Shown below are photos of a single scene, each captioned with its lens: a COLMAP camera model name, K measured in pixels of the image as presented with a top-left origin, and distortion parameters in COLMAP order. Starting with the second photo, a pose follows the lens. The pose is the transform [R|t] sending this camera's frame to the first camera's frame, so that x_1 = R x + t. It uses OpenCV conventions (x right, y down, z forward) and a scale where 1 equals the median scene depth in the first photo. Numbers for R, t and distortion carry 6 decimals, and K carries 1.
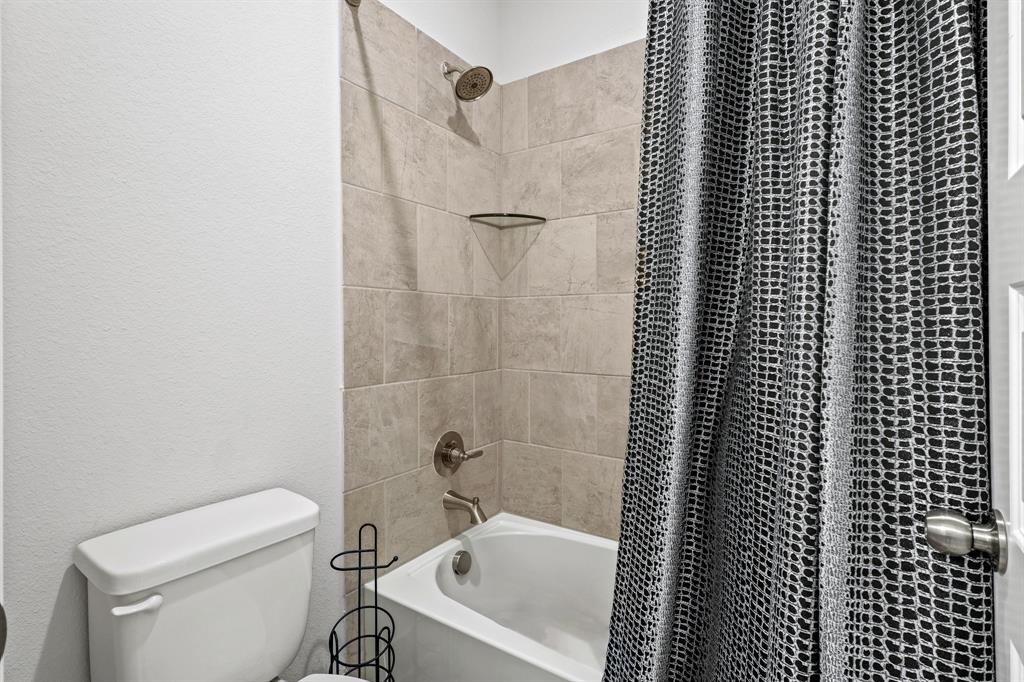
lens RADIAL K [[480.0, 0, 510.7], [0, 480.0, 333.1], [0, 0, 1]] dist [-0.003089, 0.001953]
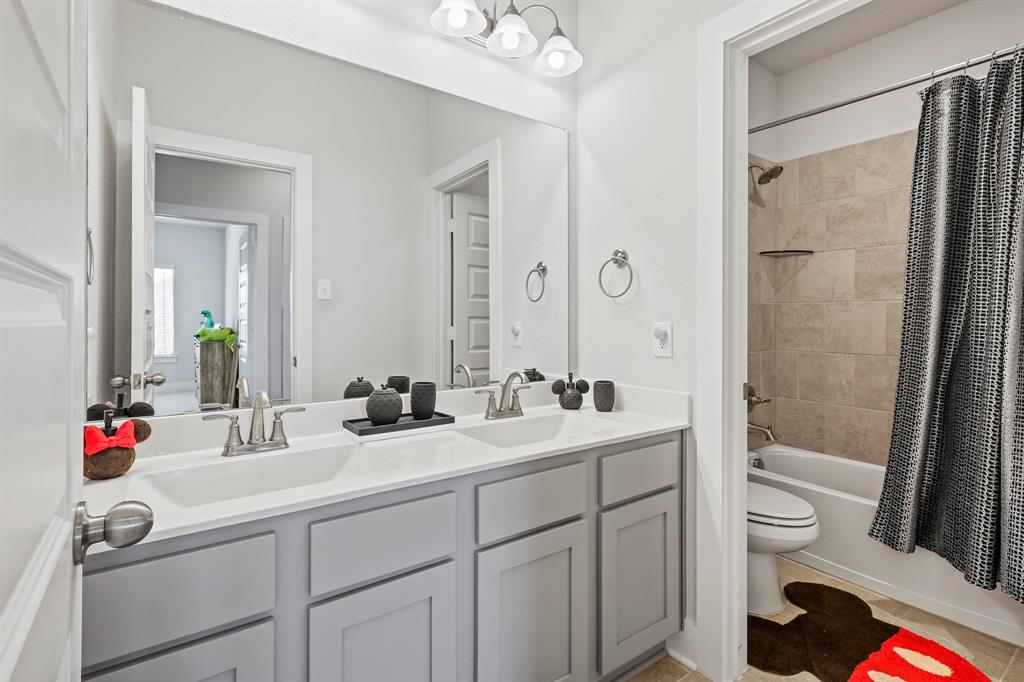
lens RADIAL K [[480.0, 0, 509.7], [0, 480.0, 326.2], [0, 0, 1]] dist [-0.003089, 0.001953]
pose [[0.940964, 0.008586, -0.338398, -0.338140], [-0.010178, 0.999944, -0.002931, 0.013571], [0.338353, 0.006203, 0.940999, -0.806847]]
